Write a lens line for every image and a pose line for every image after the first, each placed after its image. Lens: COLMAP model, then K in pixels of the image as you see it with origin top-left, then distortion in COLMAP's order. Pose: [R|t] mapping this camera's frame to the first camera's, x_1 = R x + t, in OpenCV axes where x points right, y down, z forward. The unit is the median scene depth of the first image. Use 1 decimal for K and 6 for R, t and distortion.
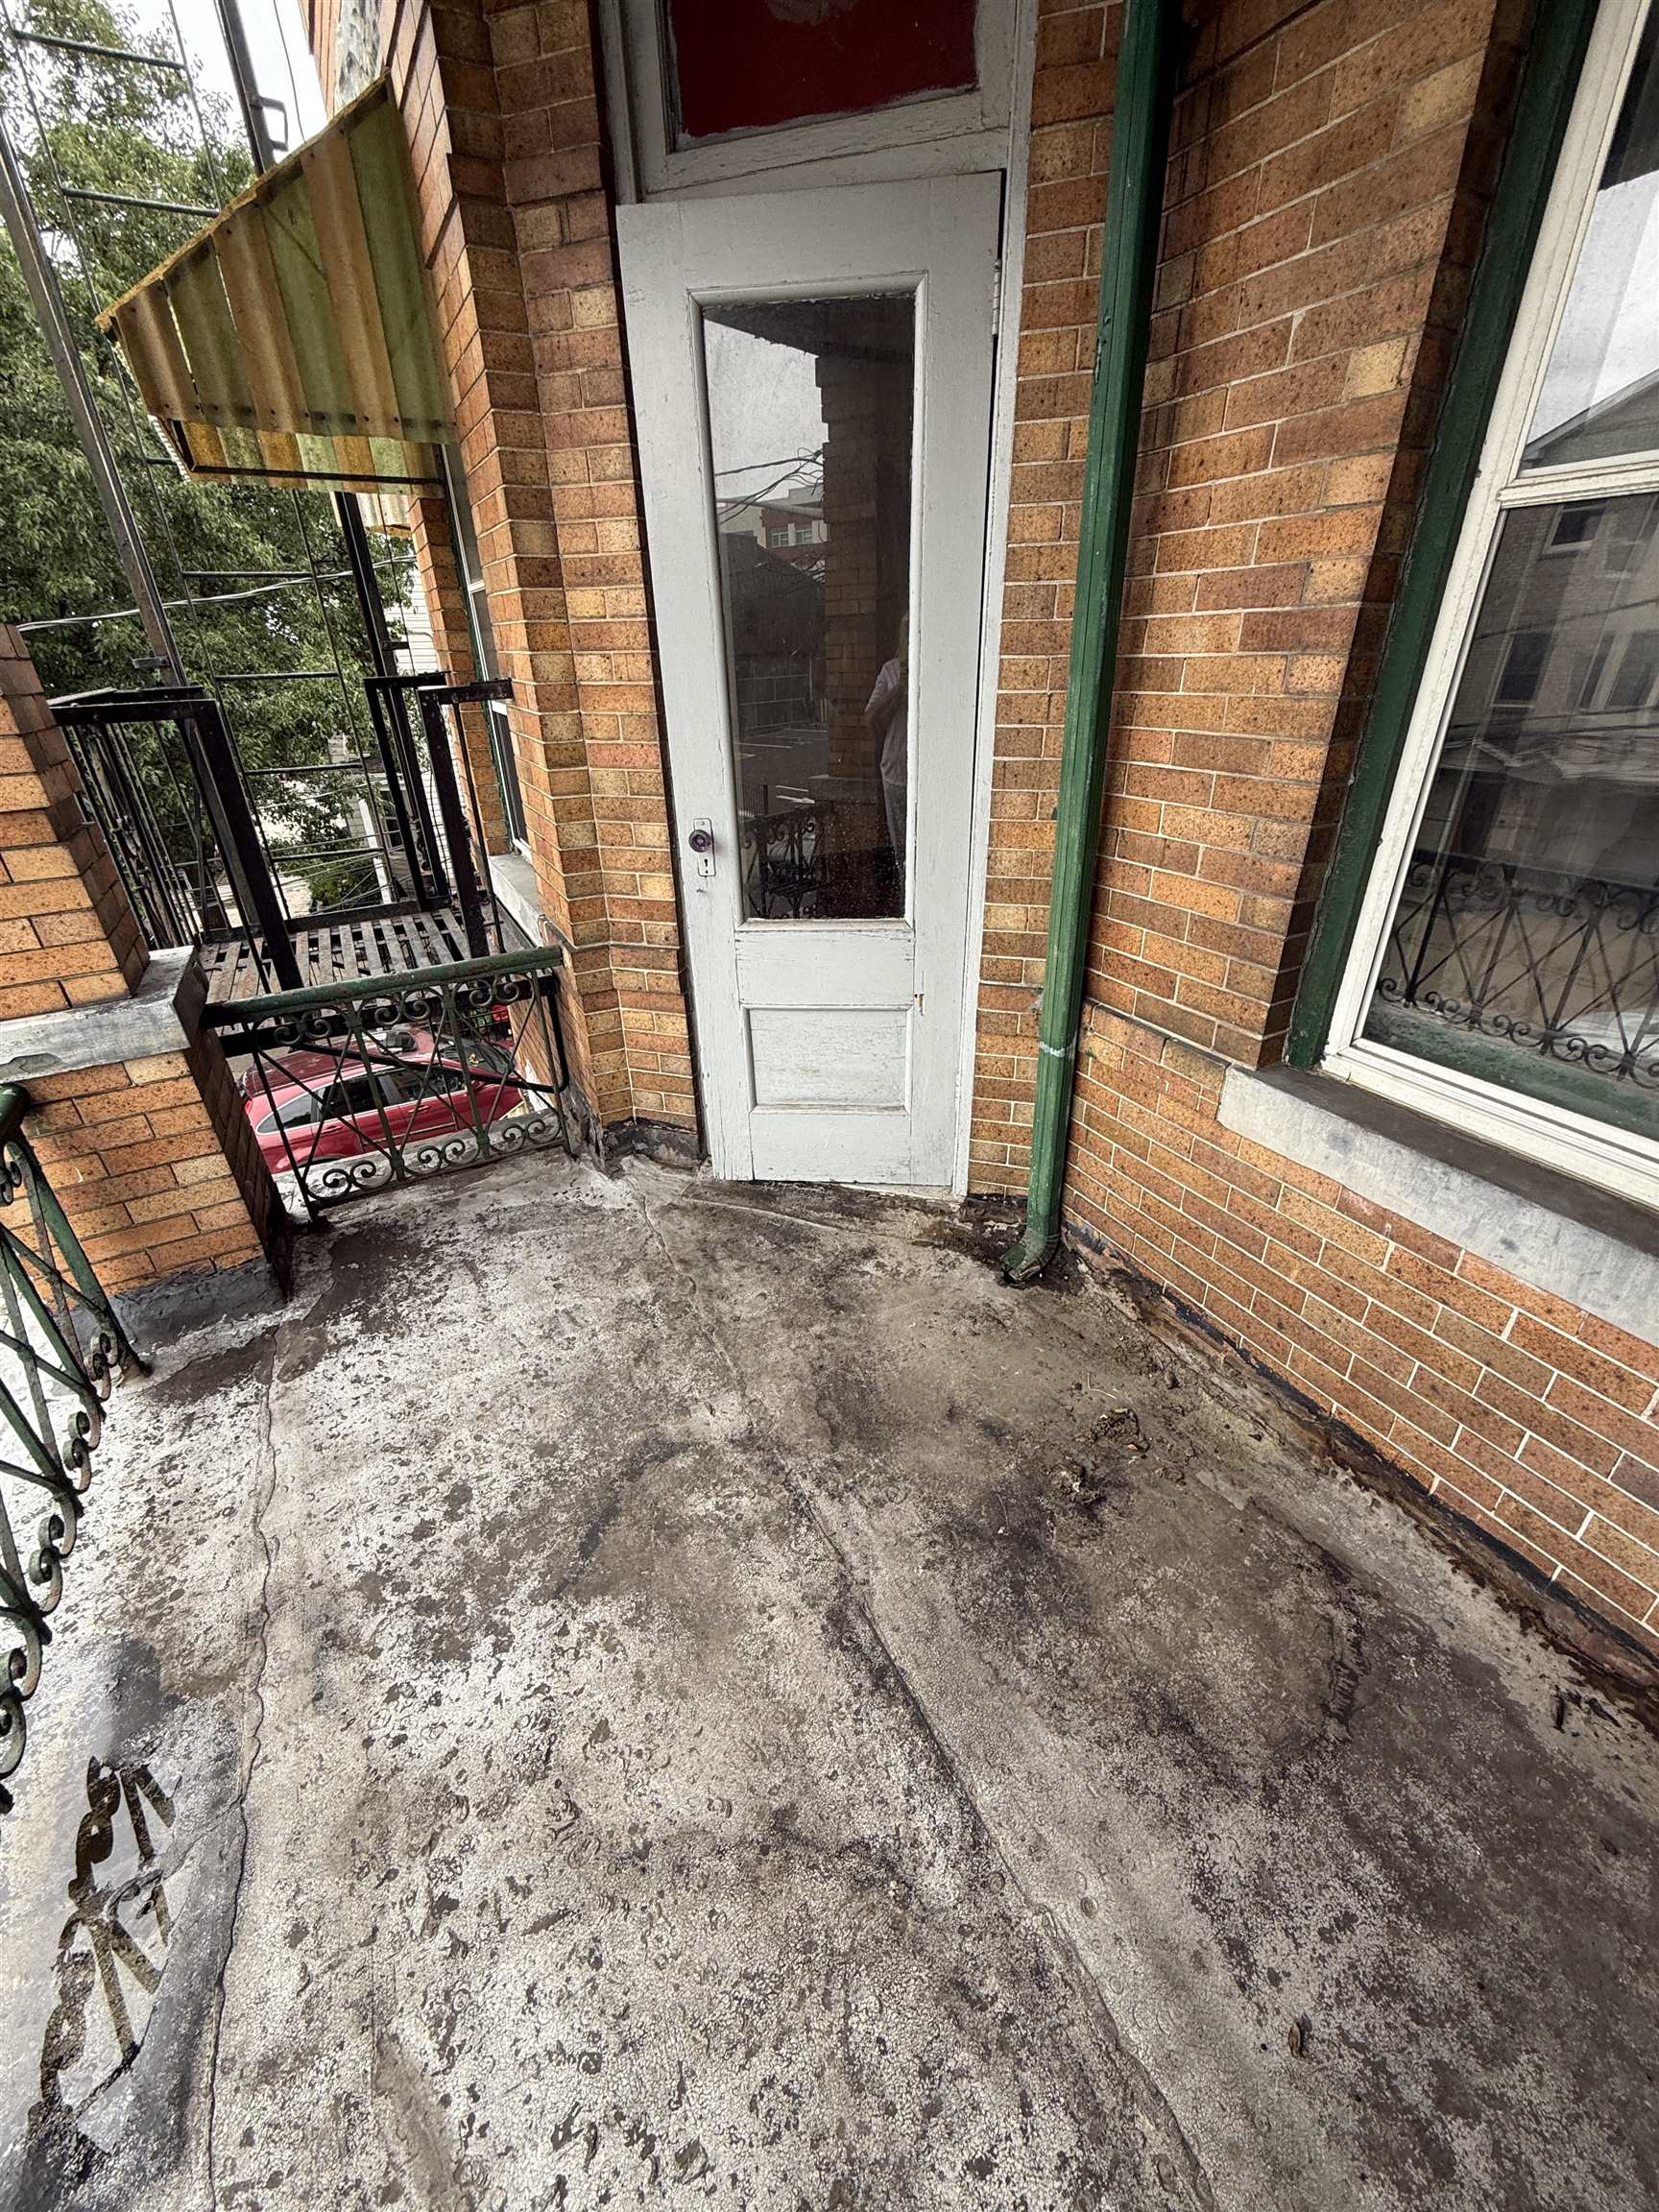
lens RADIAL K [[879.8, 0, 828.3], [0, 879.8, 1103.4], [0, 0, 1]] dist [0.002168, -0.000632]
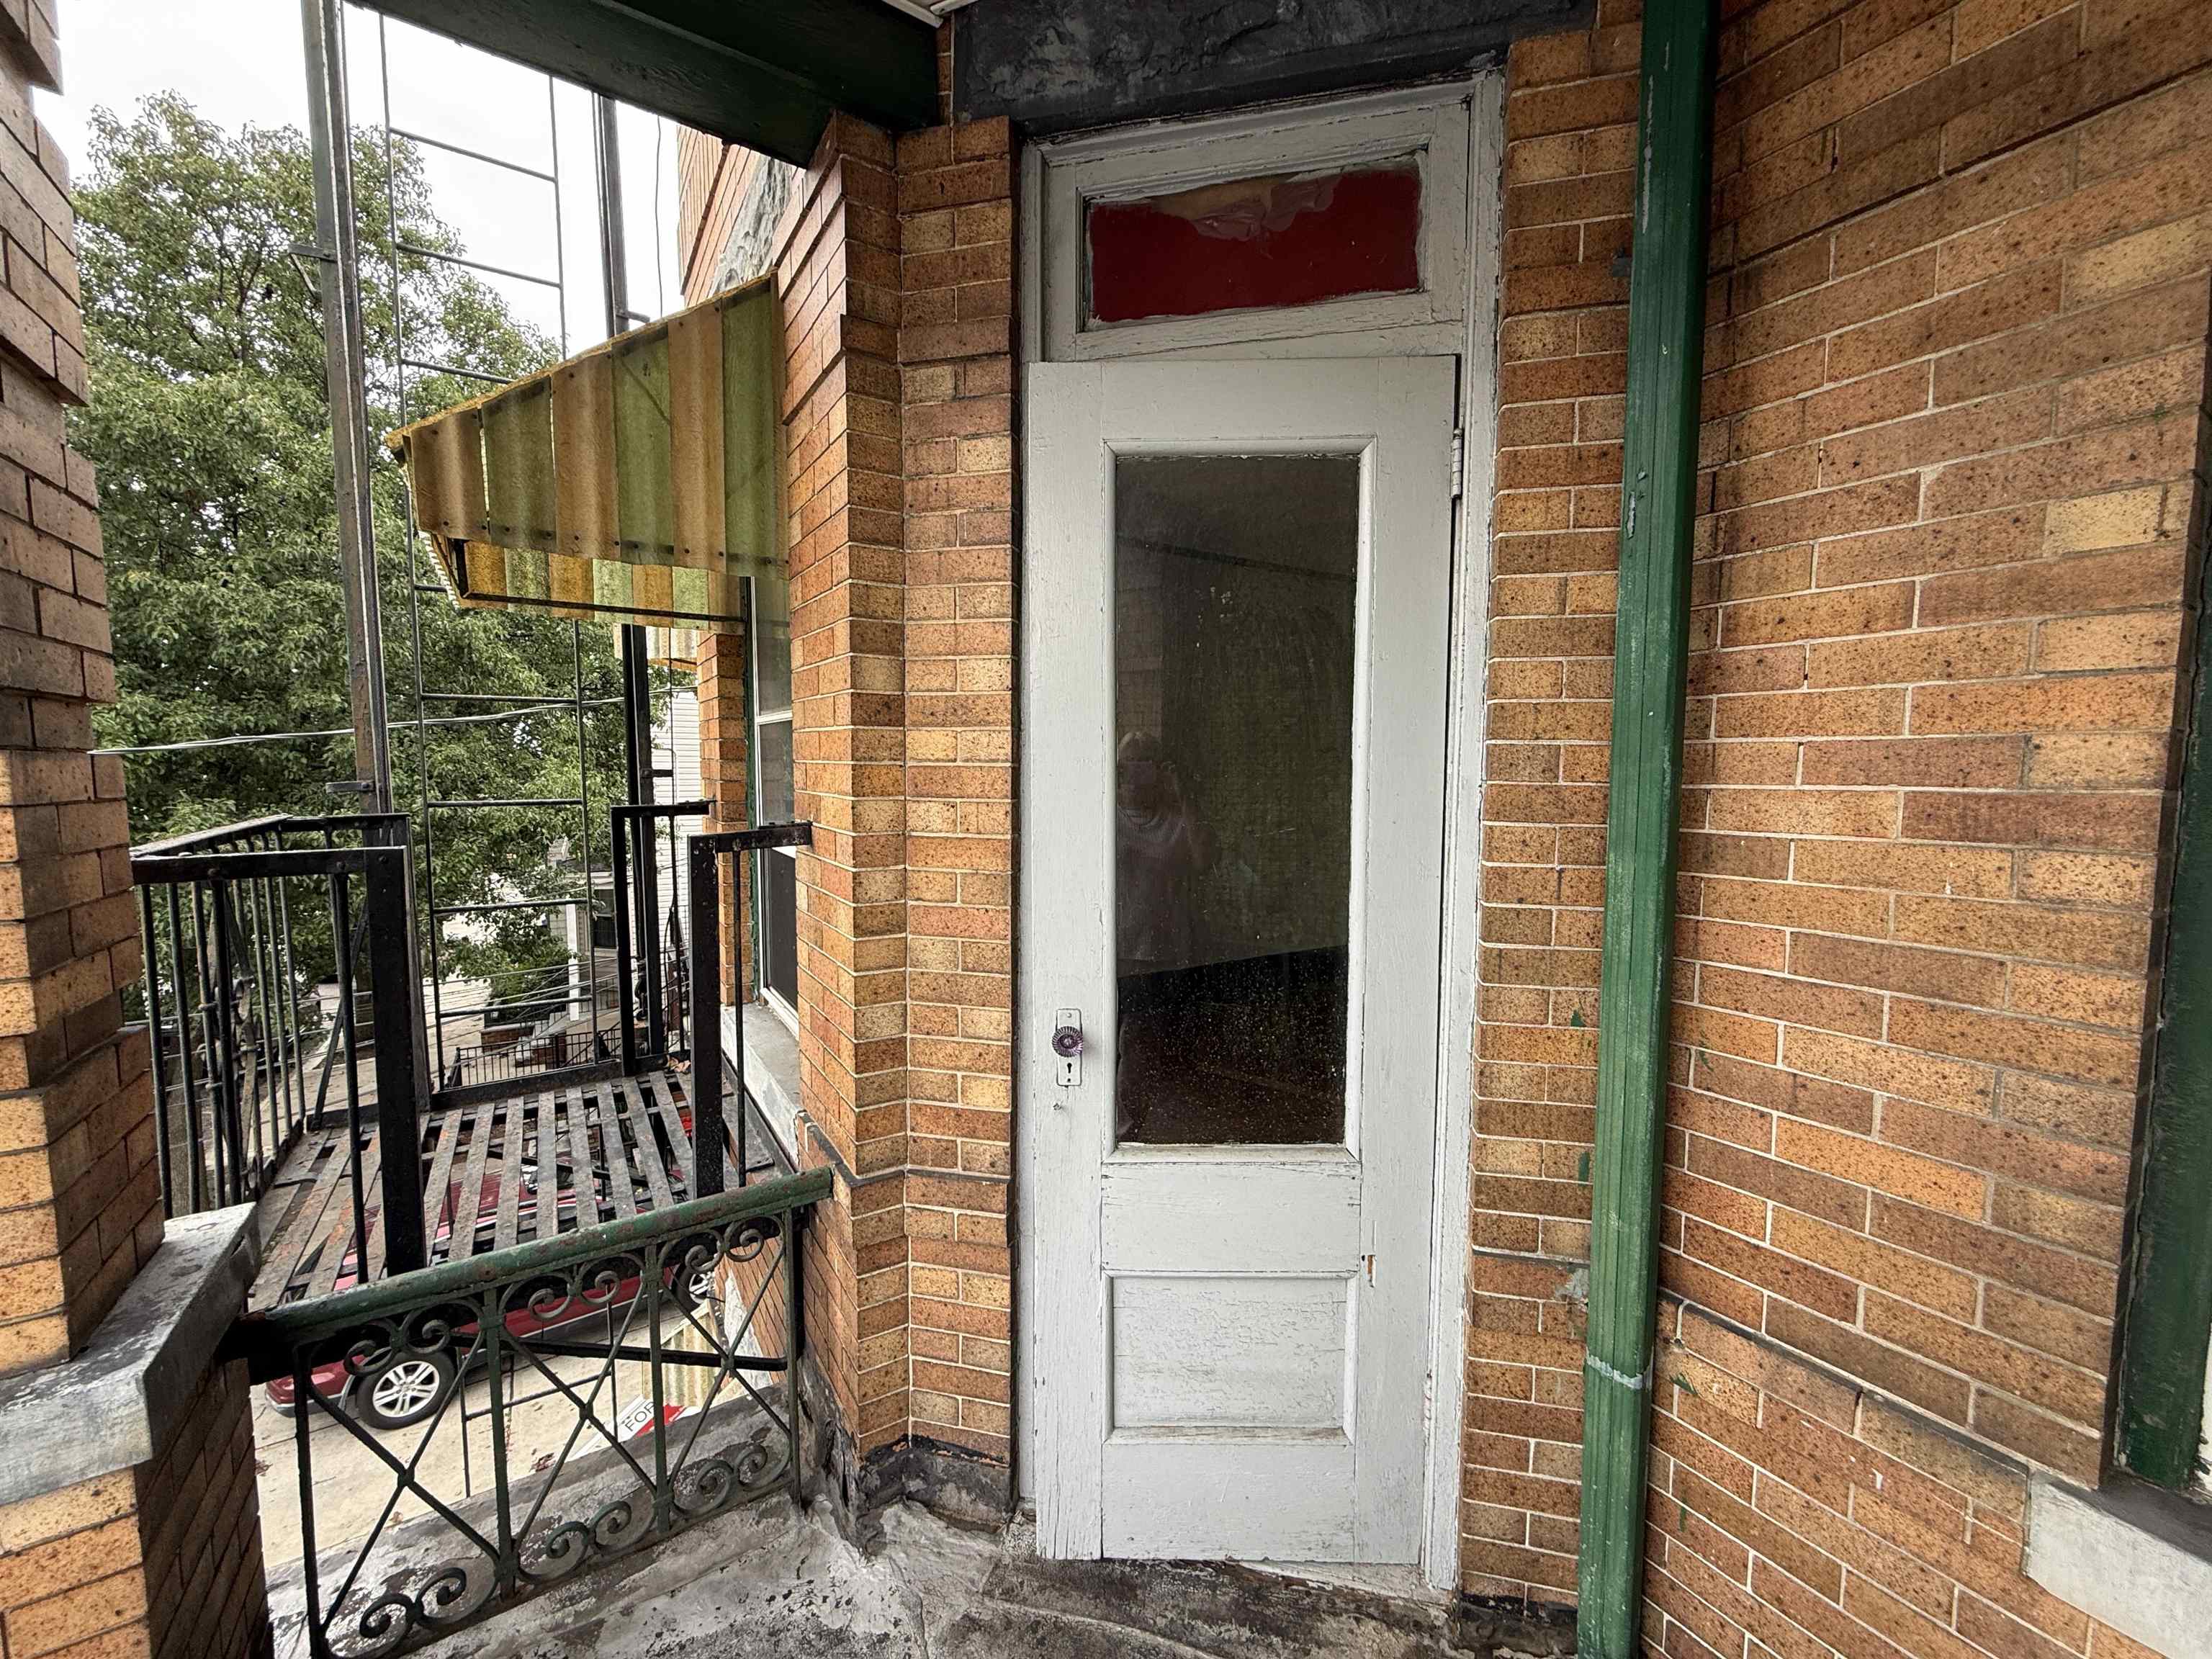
lens RADIAL K [[879.8, 0, 1104.1], [0, 879.8, 834.2], [0, 0, 1]] dist [0.002168, -0.000632]
pose [[0.996667, 0.019979, 0.079090, -0.195984], [0.012754, 0.919456, -0.392986, -0.191750], [-0.080571, 0.392685, 0.916137, 0.310405]]
